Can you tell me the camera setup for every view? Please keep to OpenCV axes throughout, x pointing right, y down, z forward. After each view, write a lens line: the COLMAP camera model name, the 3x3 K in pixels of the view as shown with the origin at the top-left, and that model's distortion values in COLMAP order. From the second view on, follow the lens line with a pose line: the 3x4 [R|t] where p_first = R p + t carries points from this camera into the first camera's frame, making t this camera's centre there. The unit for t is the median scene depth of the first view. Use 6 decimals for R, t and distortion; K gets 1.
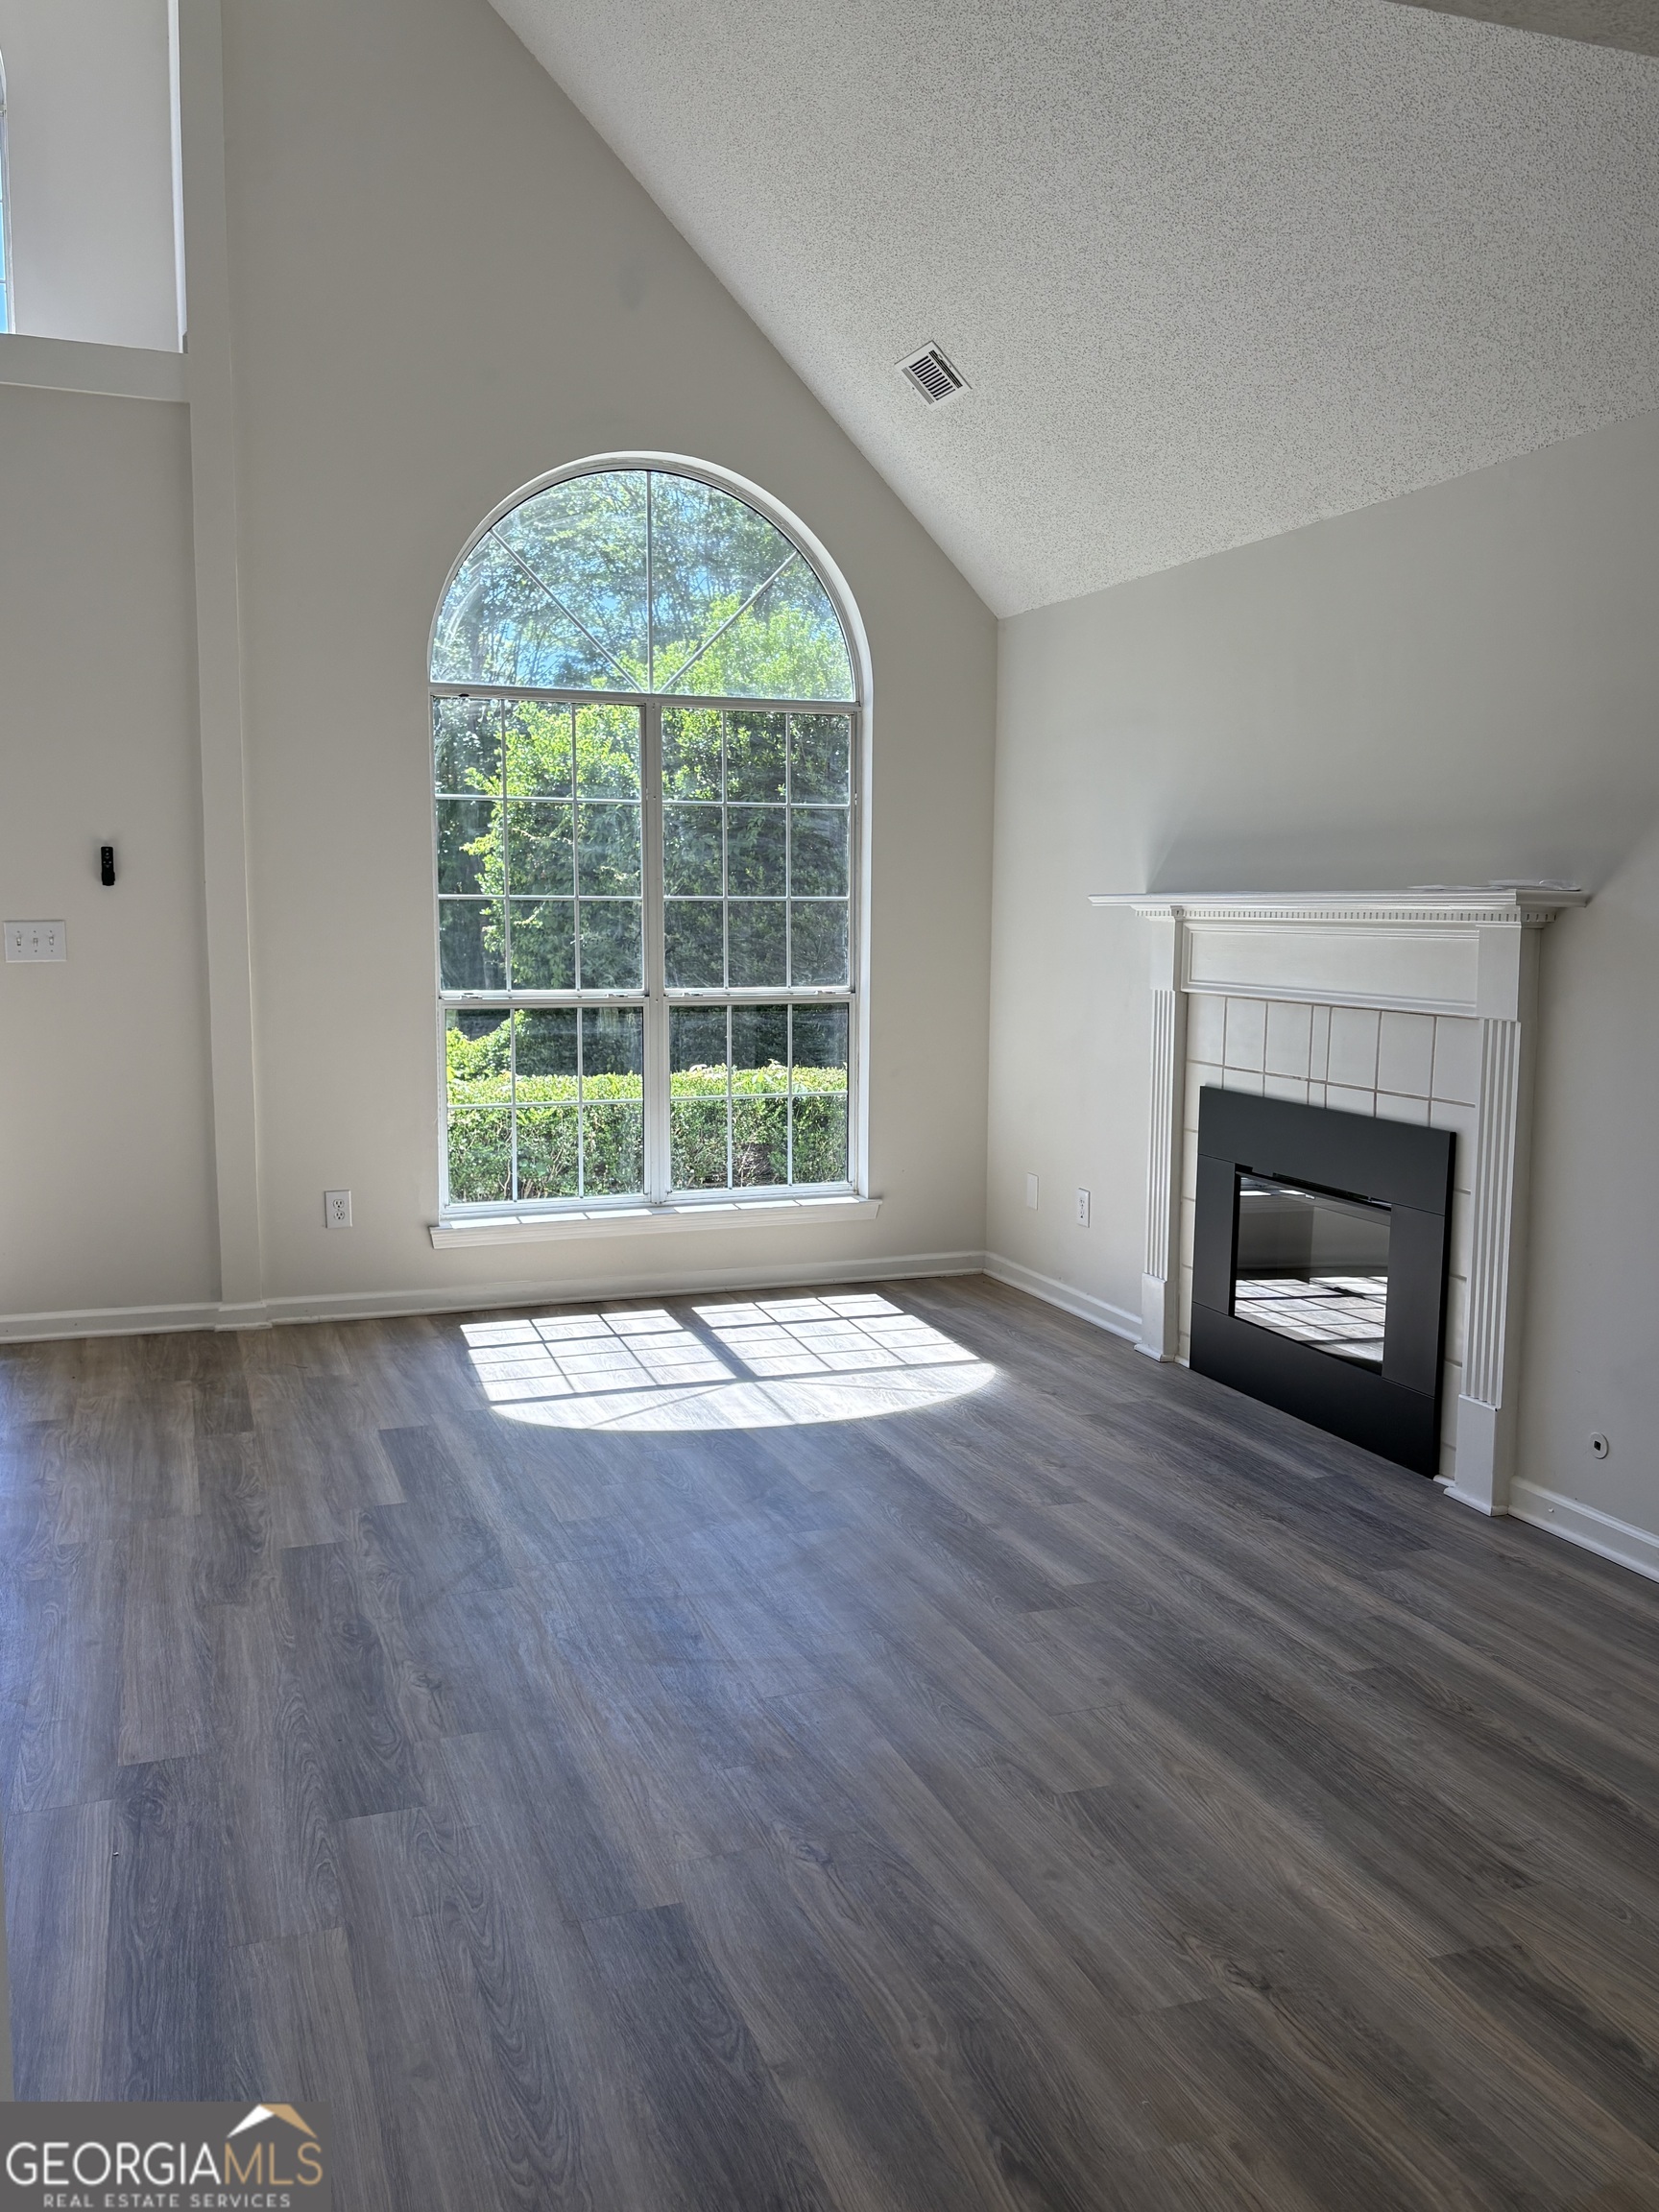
lens RADIAL K [[1836.4, 0, 820.6], [0, 1836.4, 1101.5], [0, 0, 1]] dist [0.036144, -0.016863]
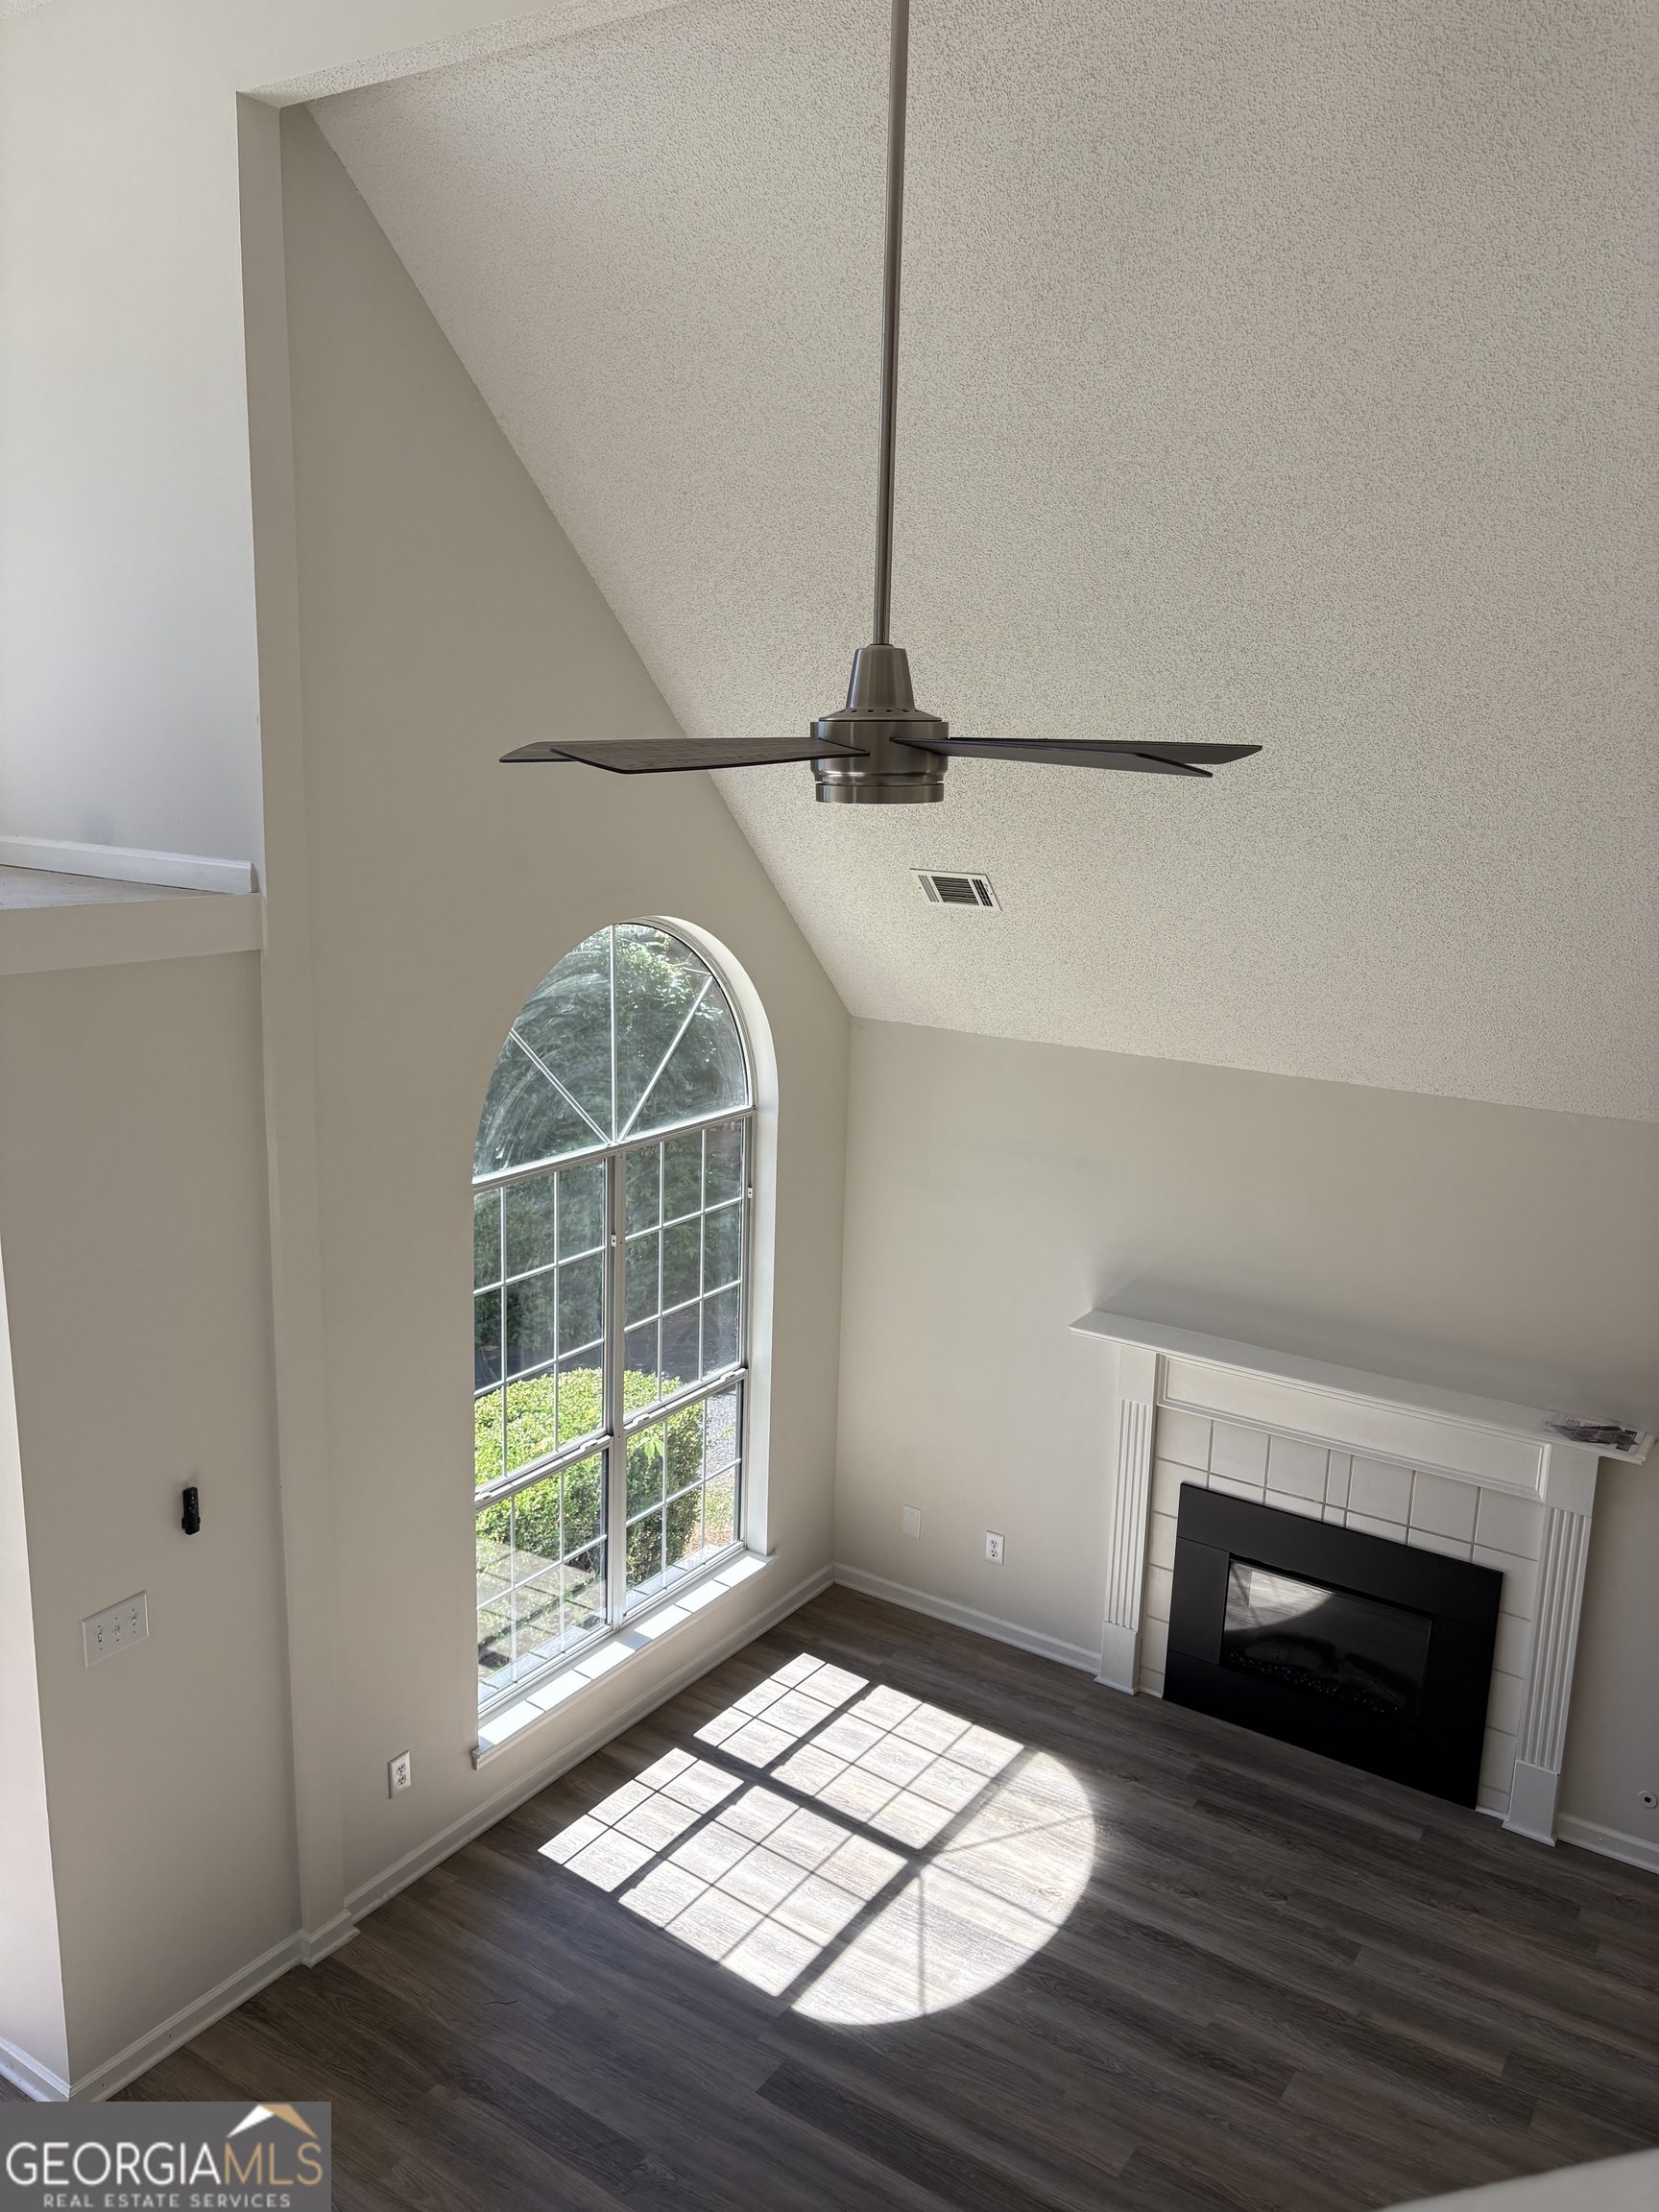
lens RADIAL K [[1680.9, 0, 829.2], [0, 1680.9, 1095.4], [0, 0, 1]] dist [0.068027, -0.089430]
pose [[0.806997, -0.108044, 0.580588, -0.650778], [0.044072, 0.991398, 0.123235, -0.442975], [-0.588909, -0.073862, 0.804817, 0.268111]]
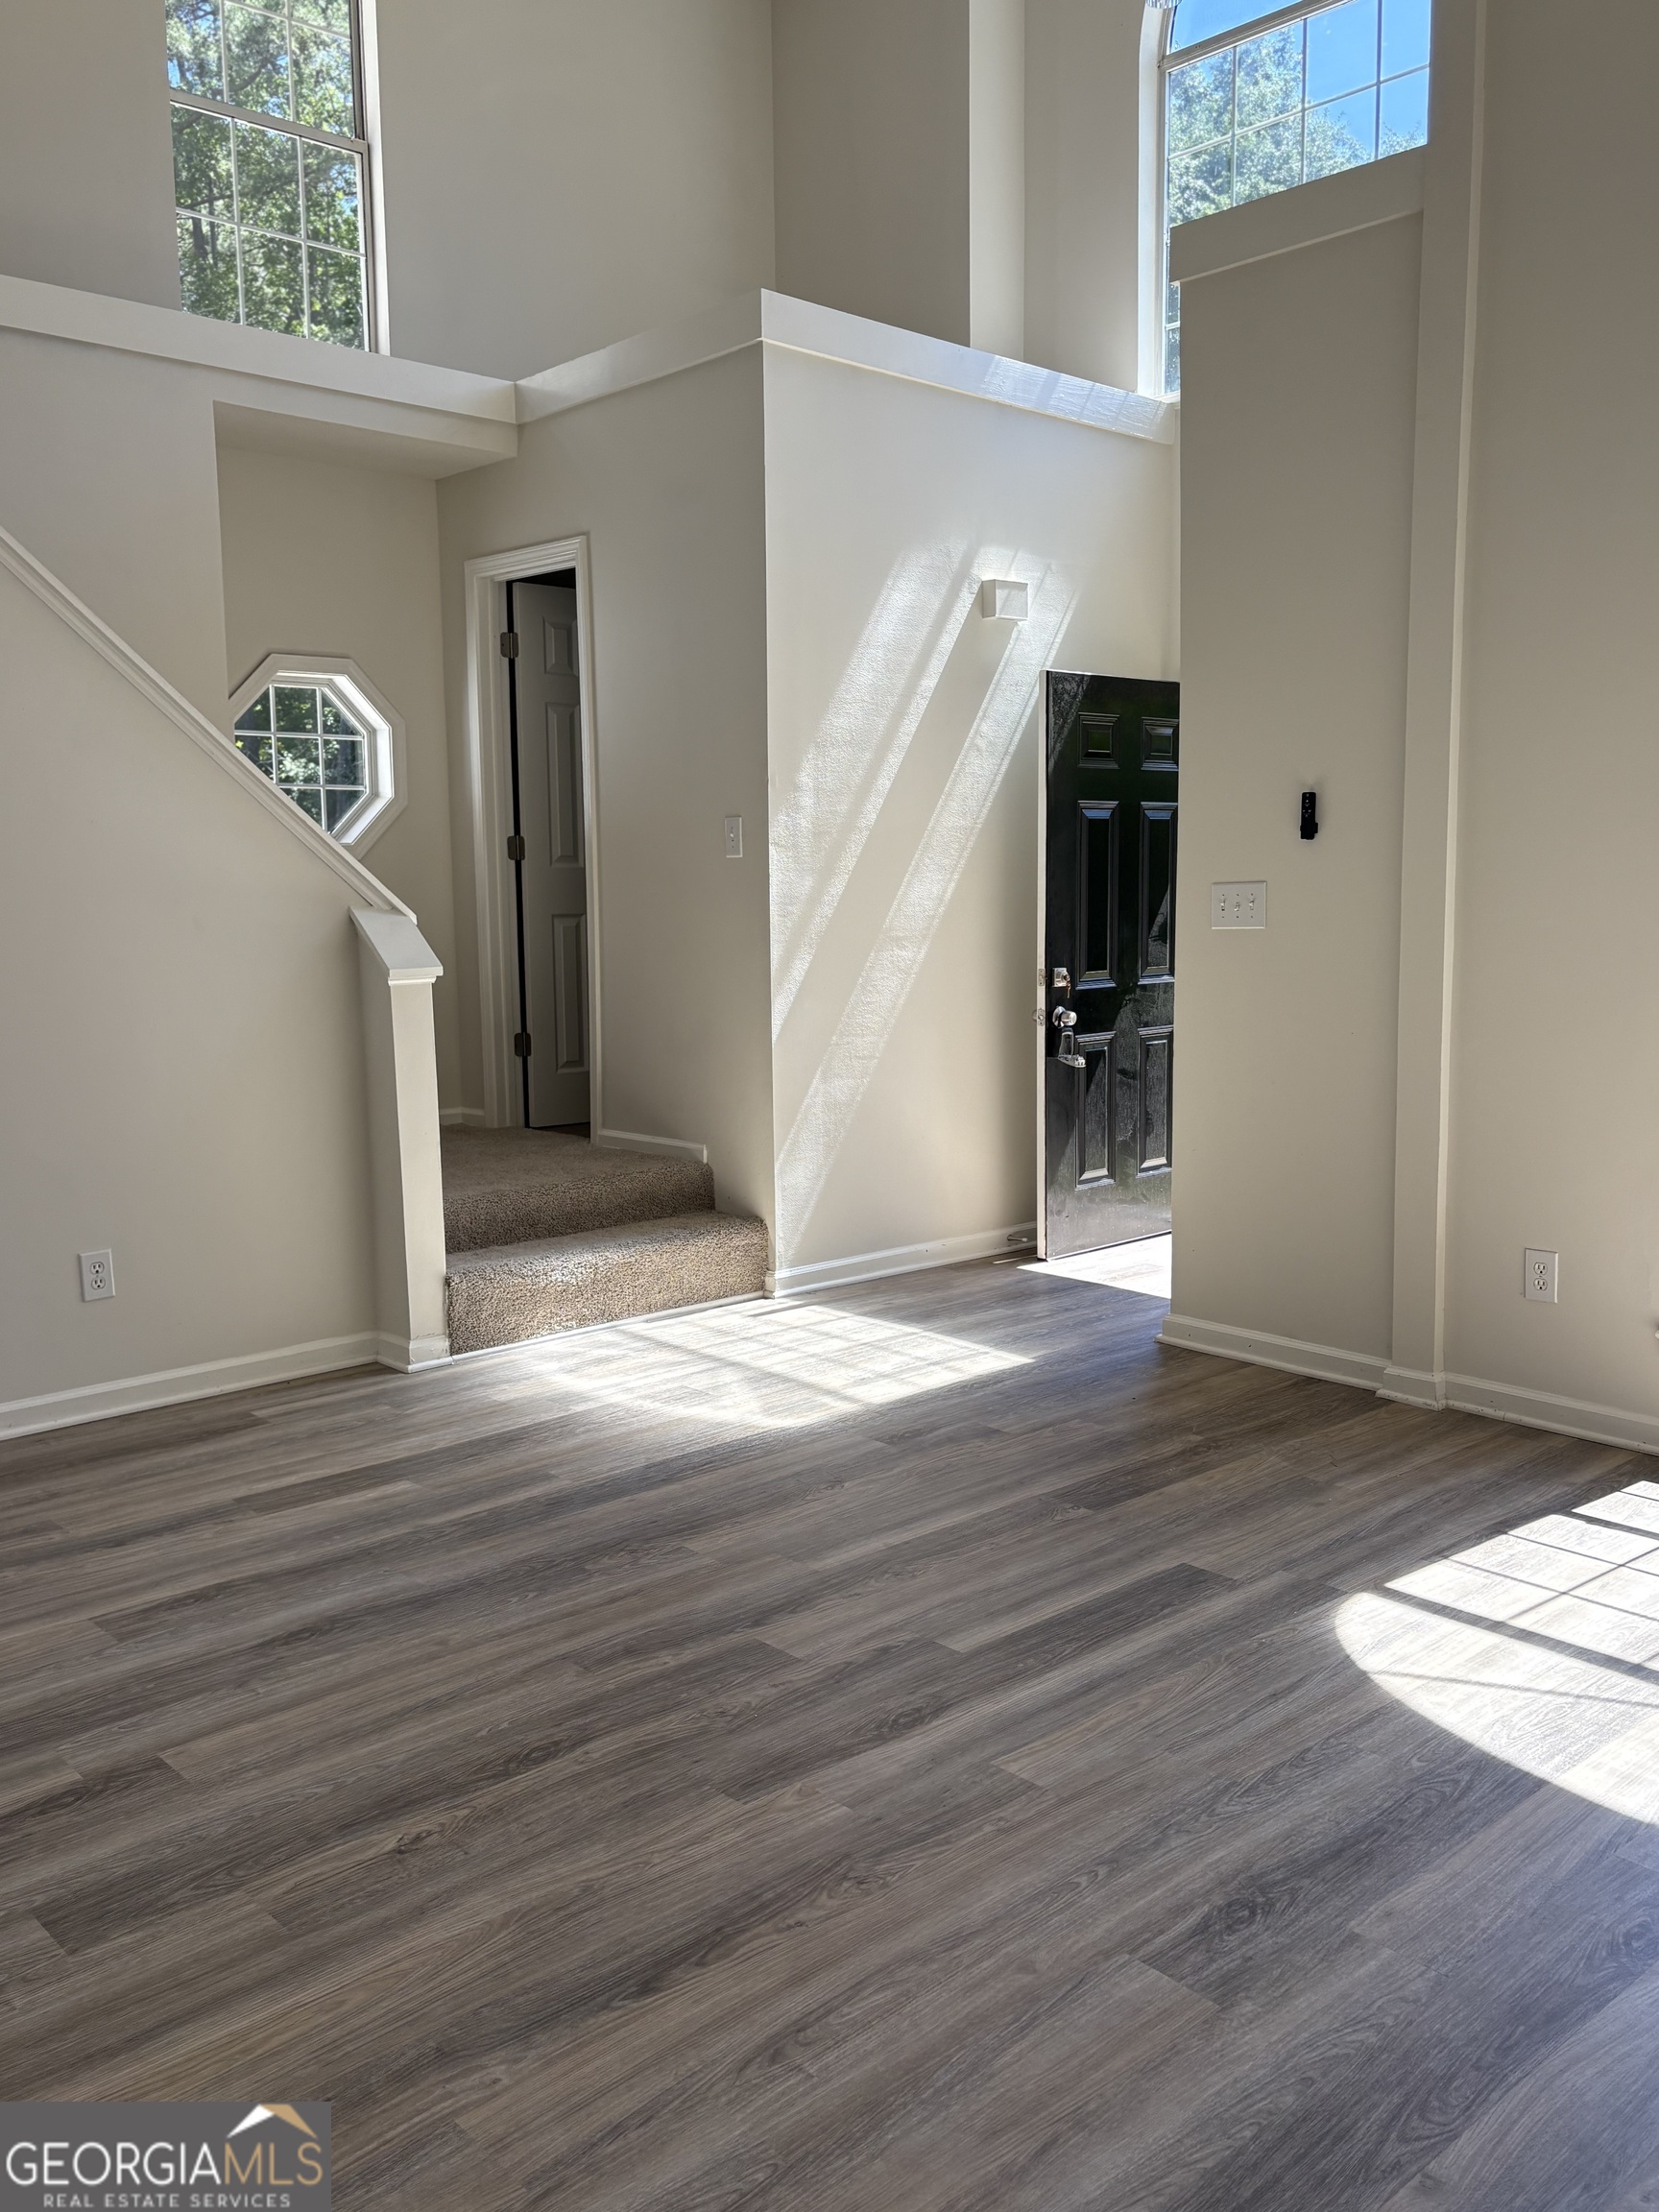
lens RADIAL K [[1836.4, 0, 820.6], [0, 1836.4, 1101.5], [0, 0, 1]] dist [0.036144, -0.016863]
pose [[0.383137, 0.105402, -0.917658, 0.349974], [-0.090370, 0.992979, 0.076322, -0.047949], [0.919260, 0.053687, 0.389972, 0.540166]]
